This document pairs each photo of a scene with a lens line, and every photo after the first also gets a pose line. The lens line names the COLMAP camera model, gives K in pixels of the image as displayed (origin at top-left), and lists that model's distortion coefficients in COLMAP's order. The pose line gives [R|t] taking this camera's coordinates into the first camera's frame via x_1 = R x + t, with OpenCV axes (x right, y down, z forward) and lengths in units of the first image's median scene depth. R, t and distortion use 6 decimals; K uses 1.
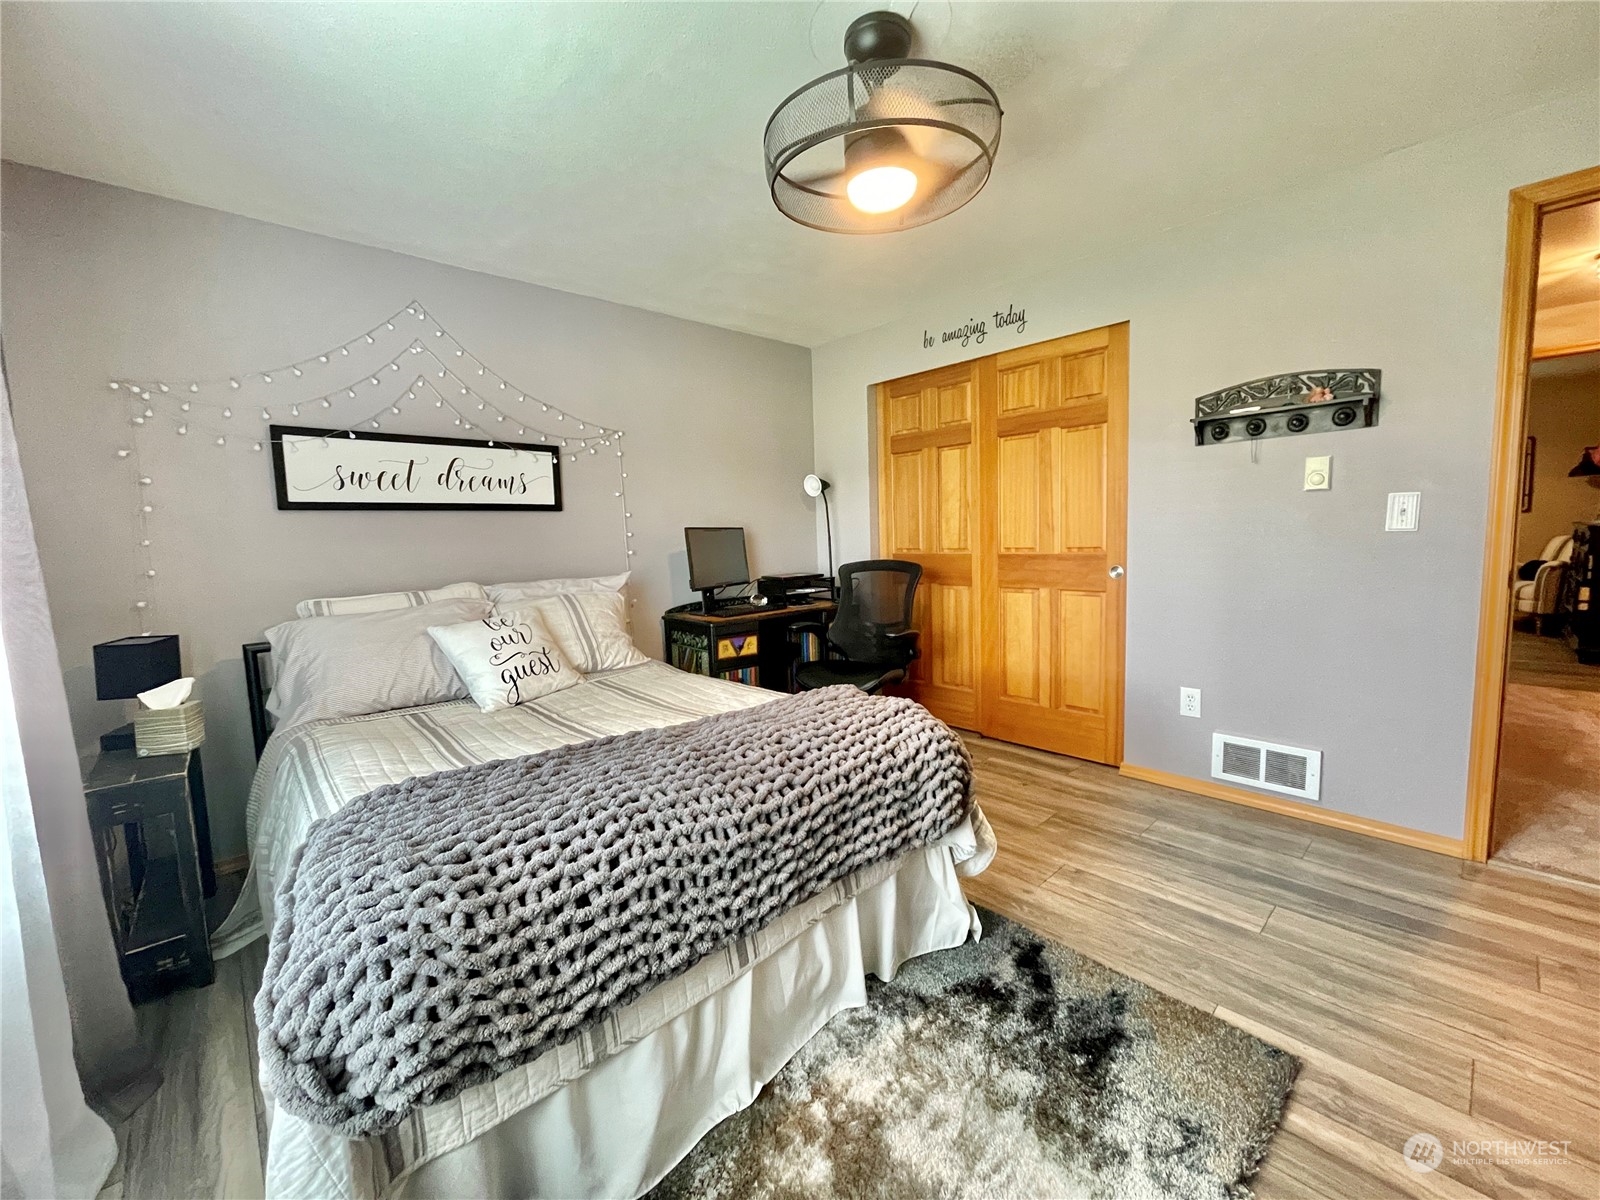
lens RADIAL K [[646.8, 0, 801.2], [0, 646.8, 597.2], [0, 0, 1]] dist [-0.002949, 0.000682]
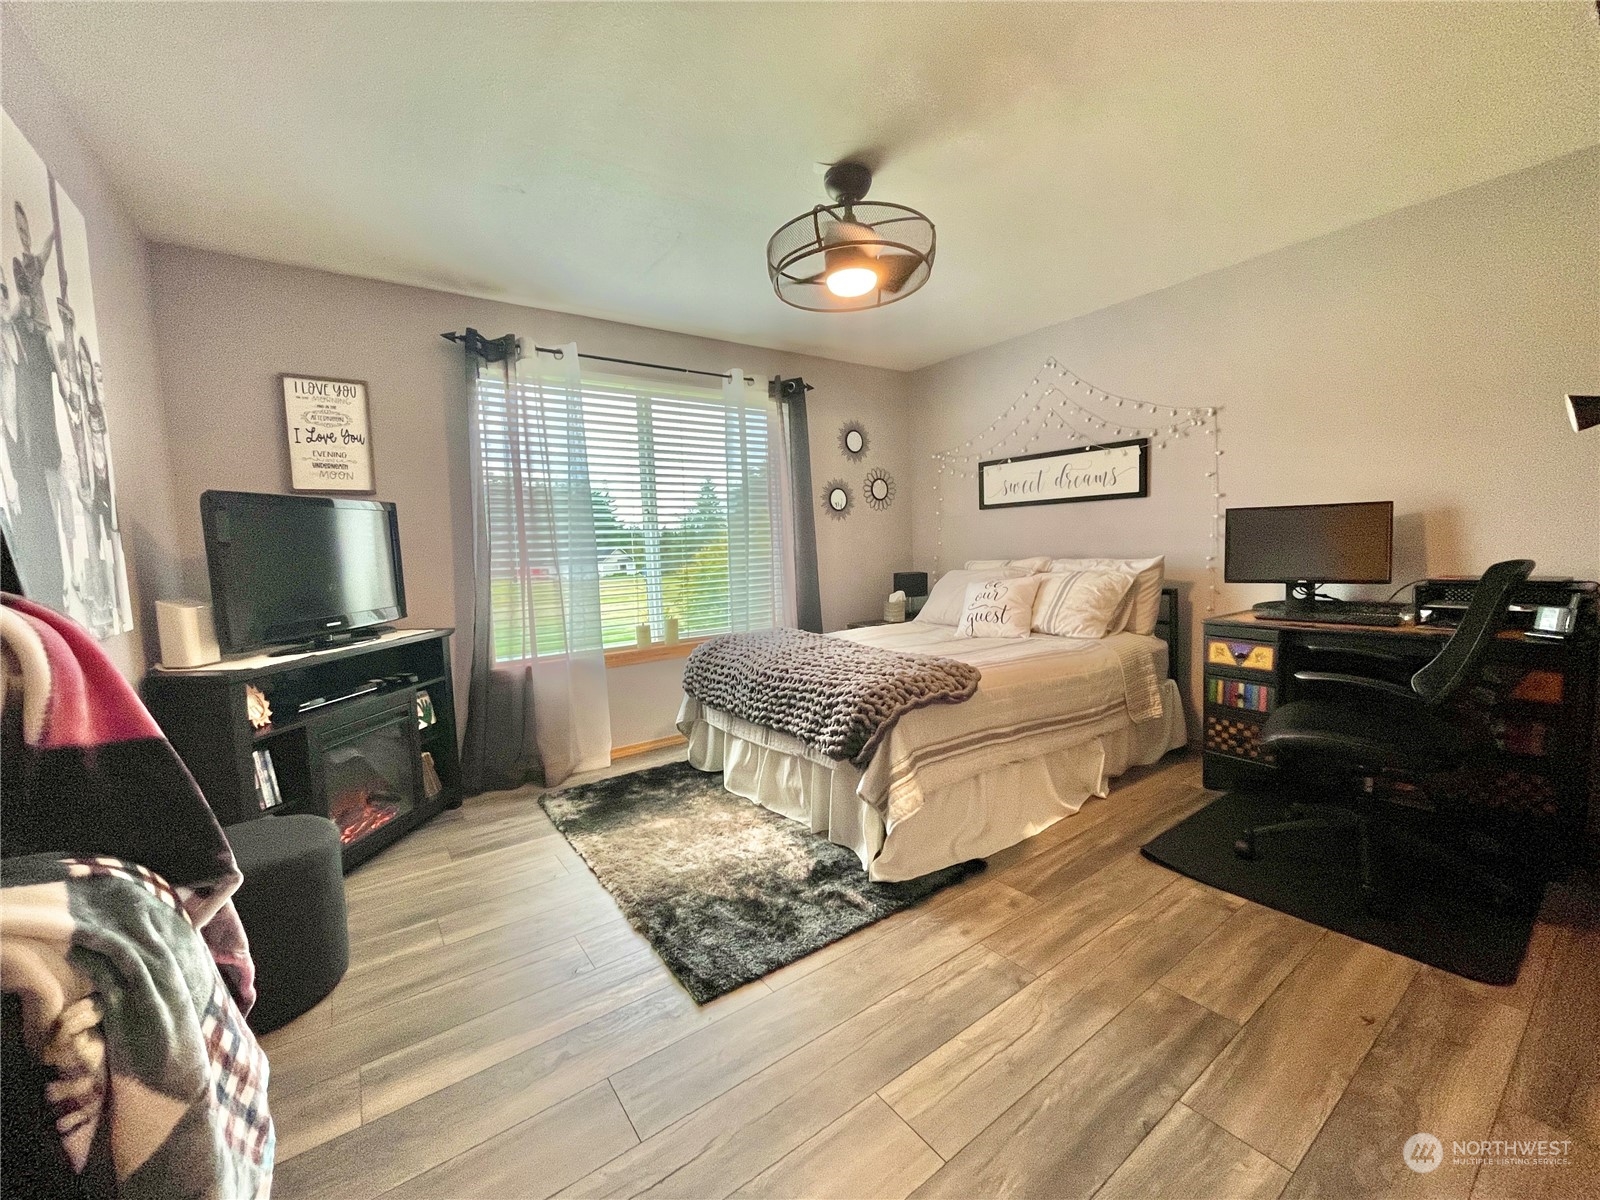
lens RADIAL K [[646.8, 0, 801.2], [0, 646.8, 597.2], [0, 0, 1]] dist [-0.002949, 0.000682]
pose [[-0.116450, 0.115204, -0.986492, 0.855492], [-0.059234, 0.990676, 0.122685, -0.070435], [0.991429, 0.072721, -0.108540, 0.594821]]
